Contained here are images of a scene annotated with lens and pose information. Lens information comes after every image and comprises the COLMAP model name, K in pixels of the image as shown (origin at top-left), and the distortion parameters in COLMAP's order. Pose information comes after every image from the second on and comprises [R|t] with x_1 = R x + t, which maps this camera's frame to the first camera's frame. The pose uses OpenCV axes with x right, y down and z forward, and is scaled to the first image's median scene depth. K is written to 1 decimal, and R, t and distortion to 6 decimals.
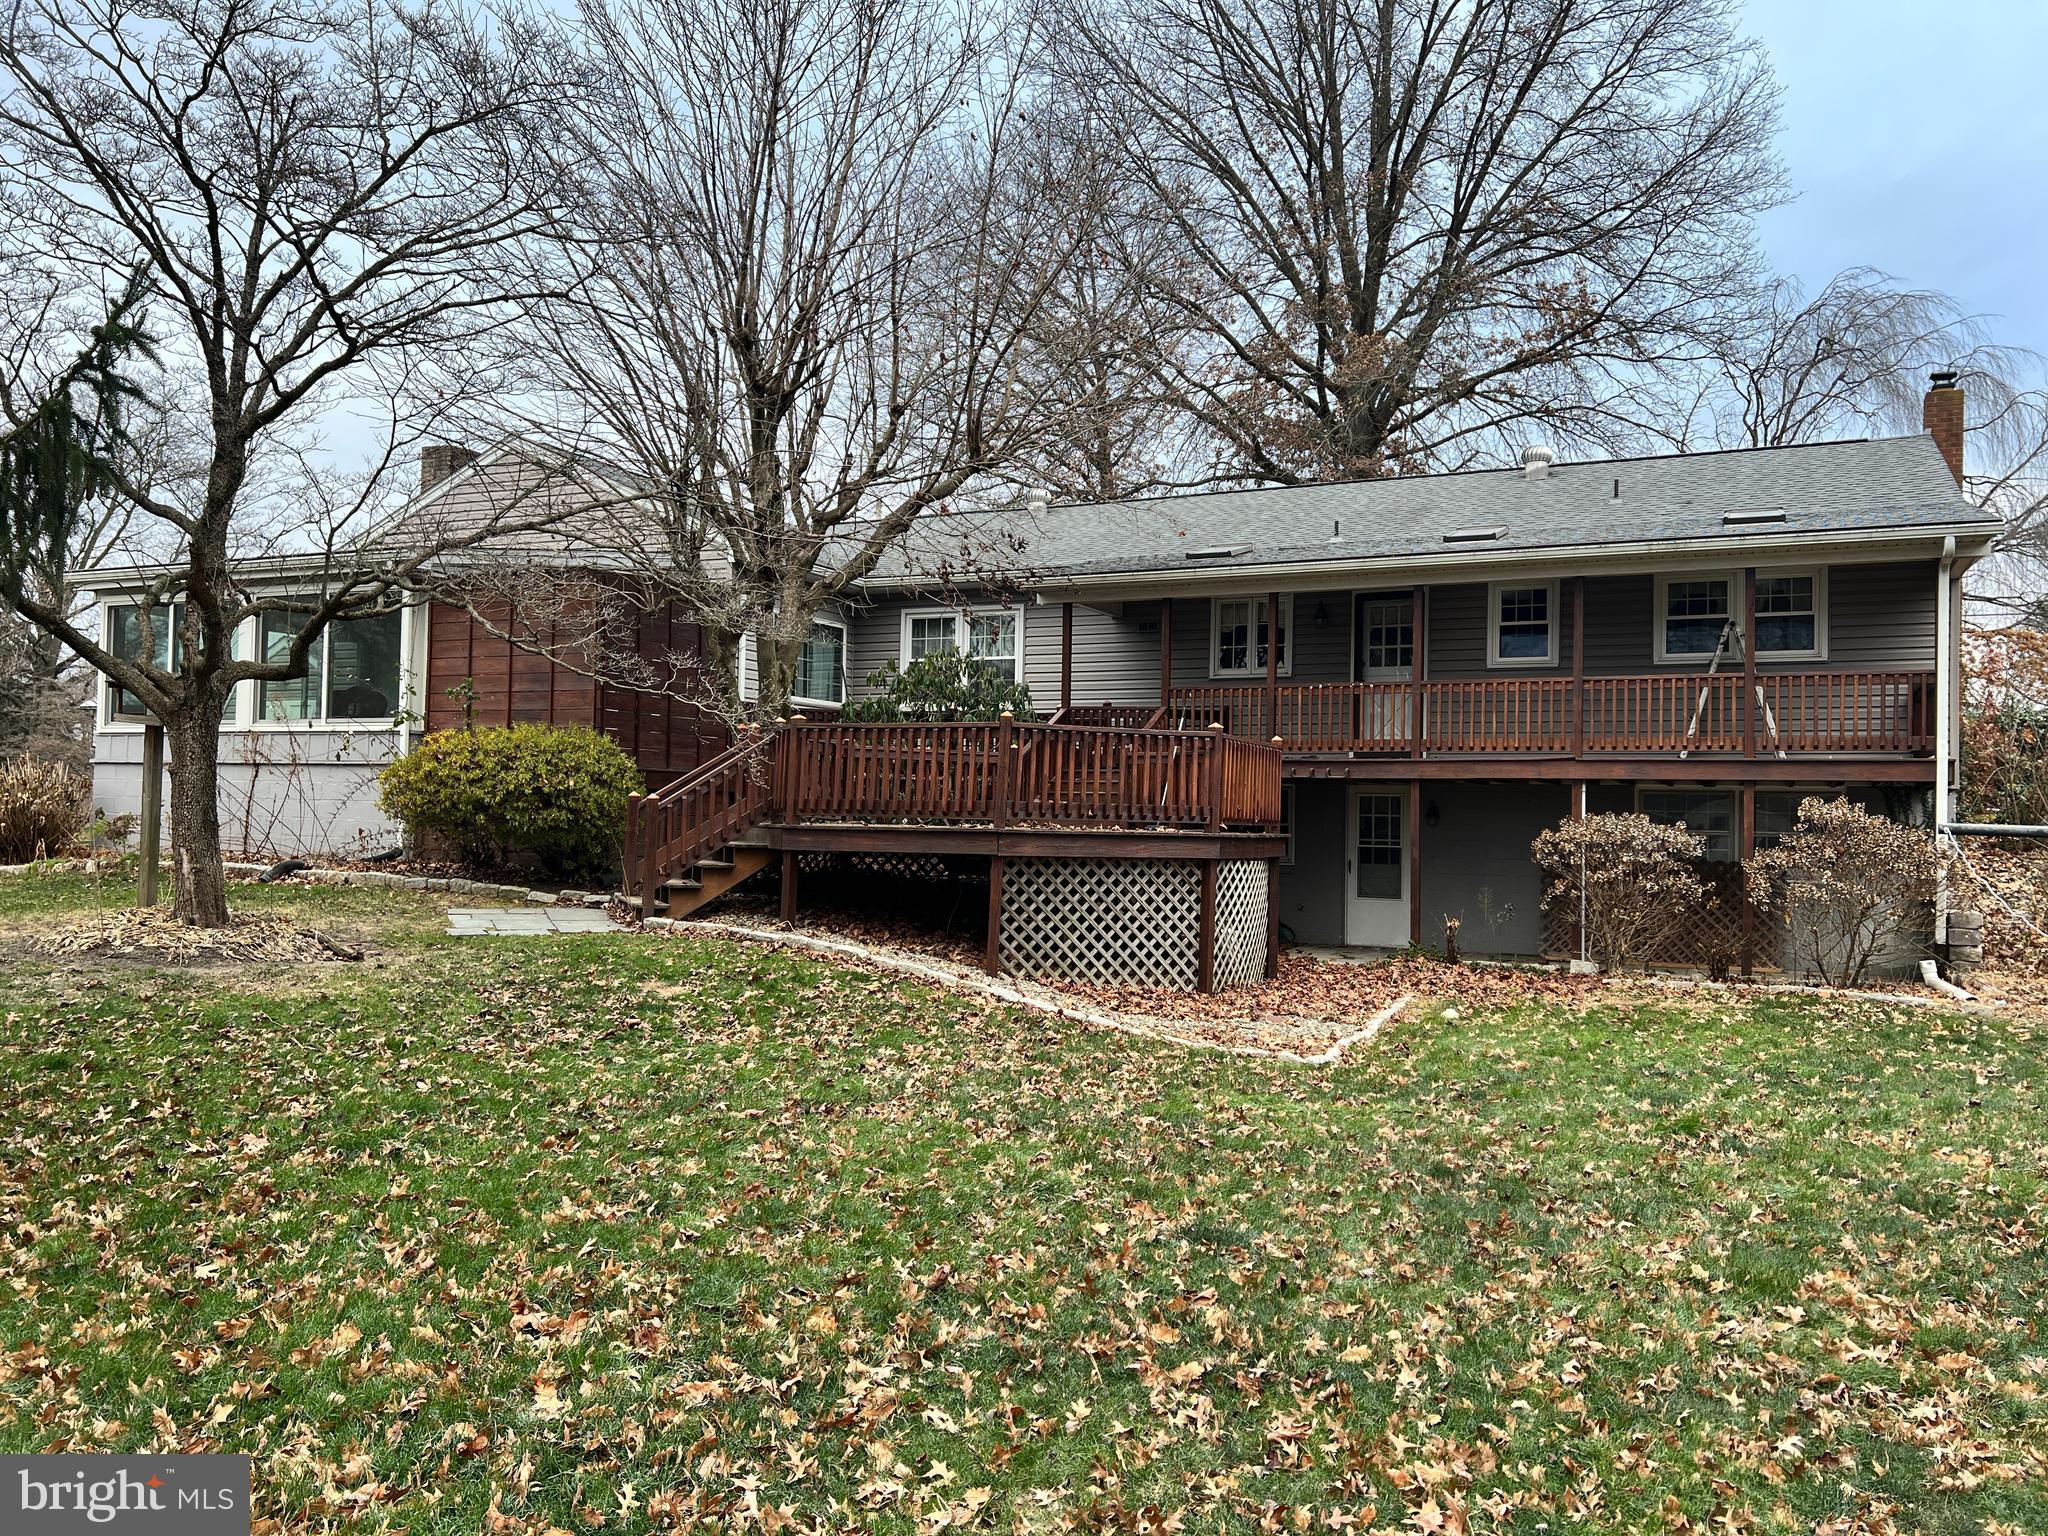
lens RADIAL K [[1545.5, 0, 1024.2], [0, 1545.5, 770.4], [0, 0, 1]] dist [0.011891, 0.010065]
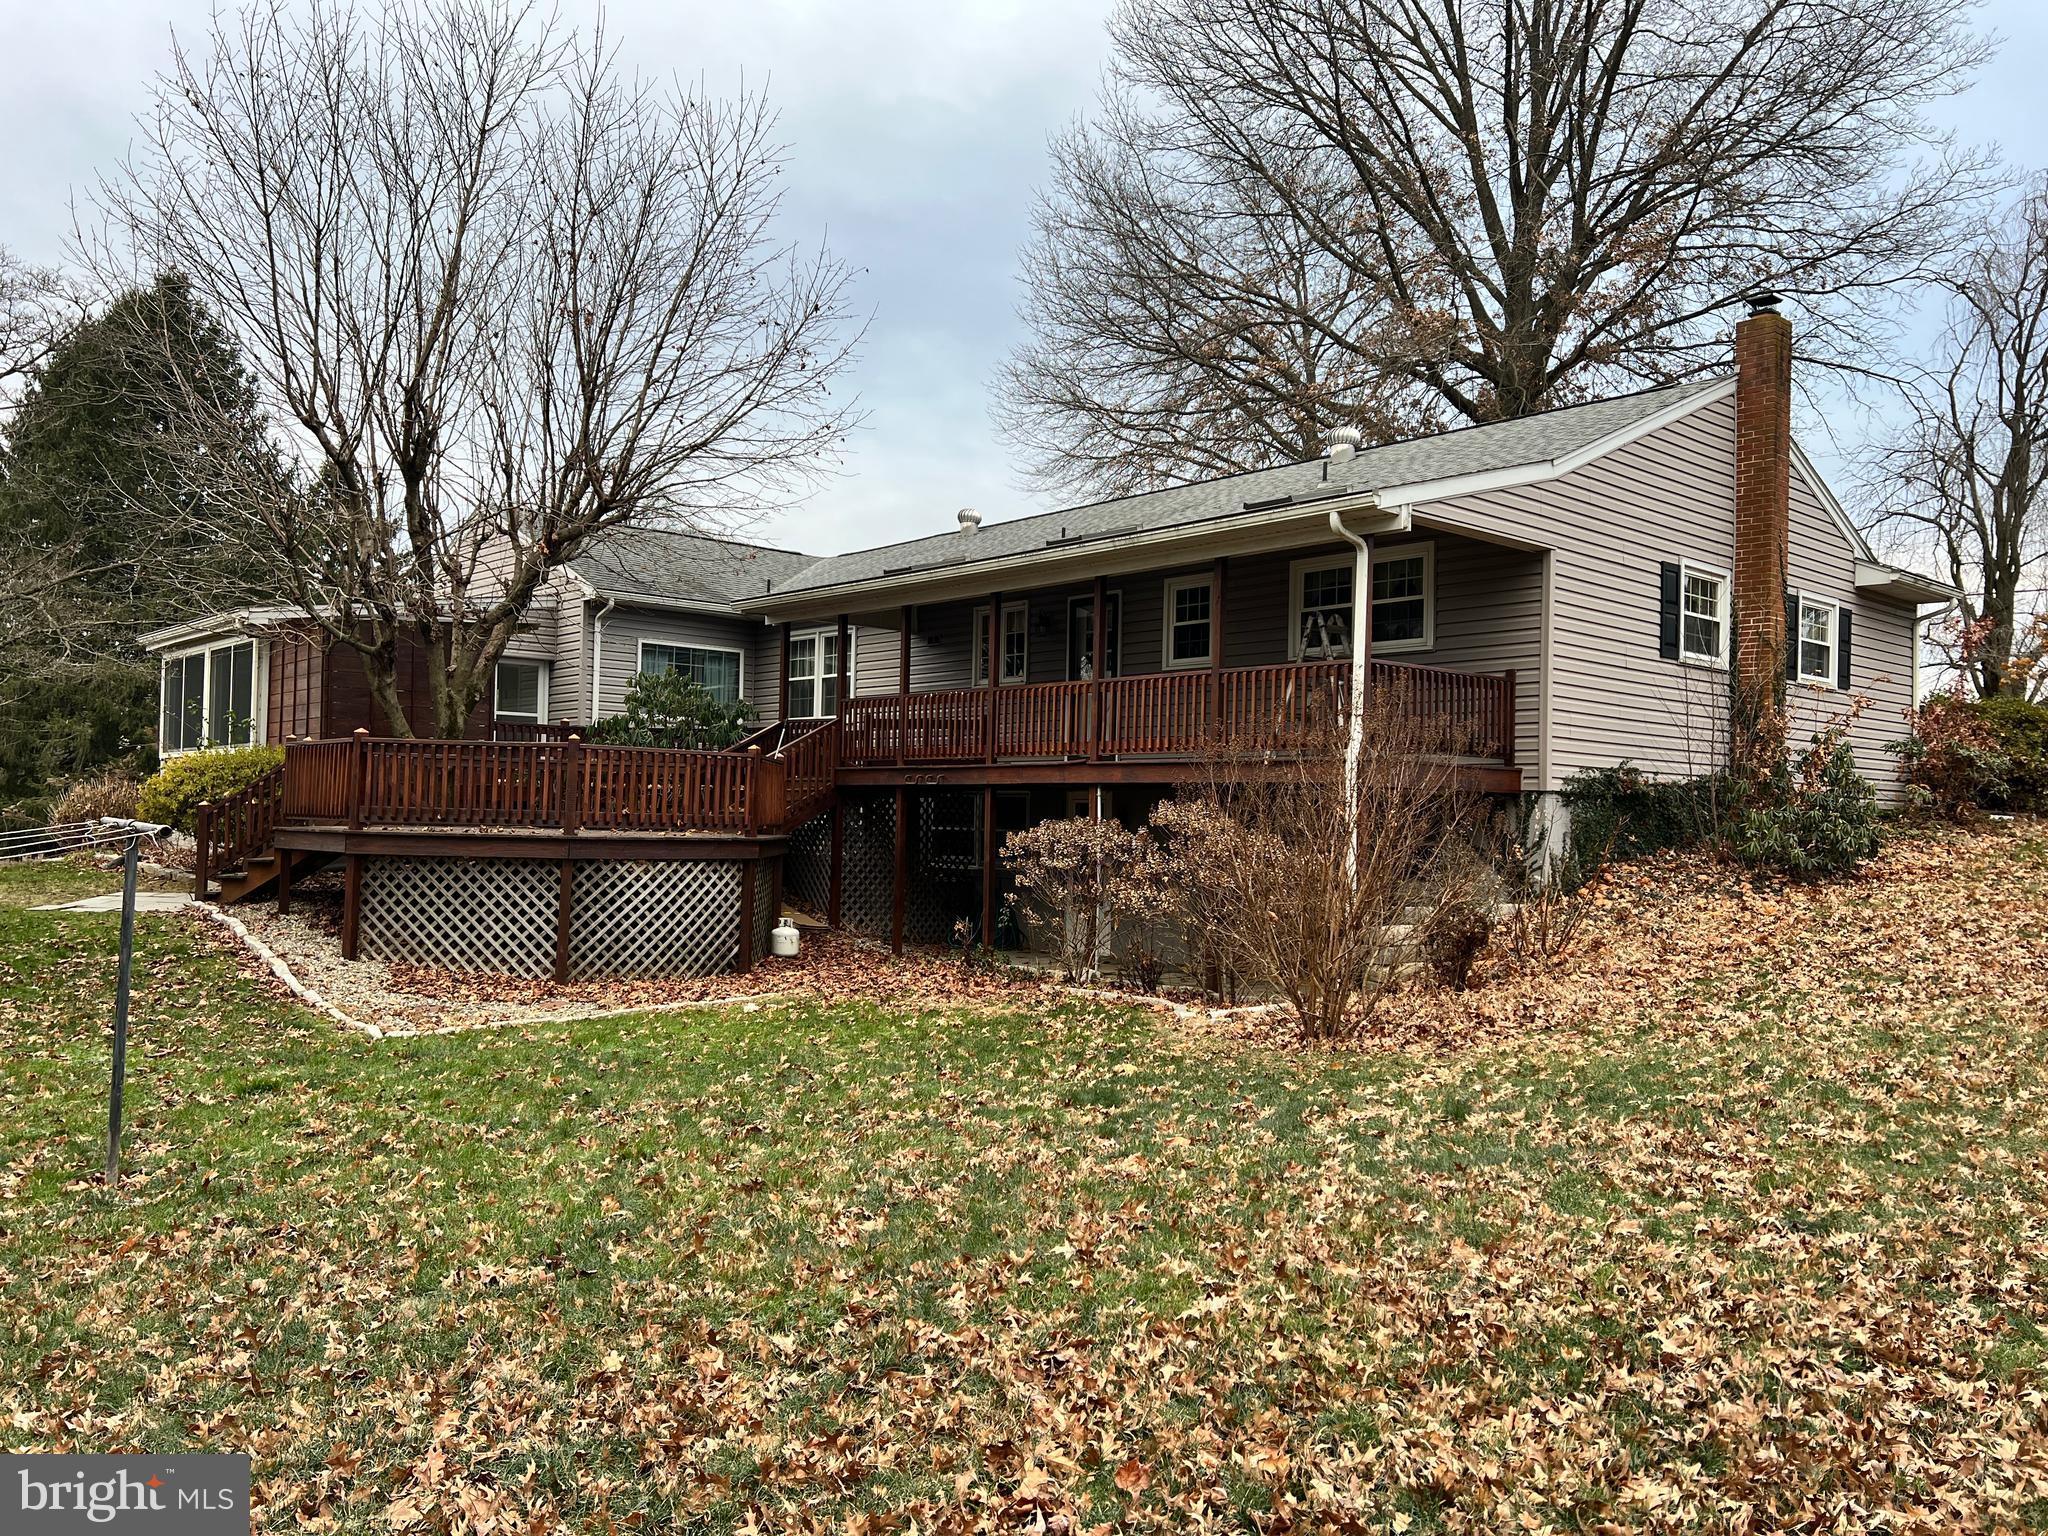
lens RADIAL K [[1545.5, 0, 1024.1], [0, 1545.5, 771.1], [0, 0, 1]] dist [0.011891, 0.010065]
pose [[0.922416, -0.012946, -0.385981, 0.661948], [0.010853, 0.999912, -0.007600, 0.004465], [0.386046, 0.002821, 0.922475, 0.083103]]
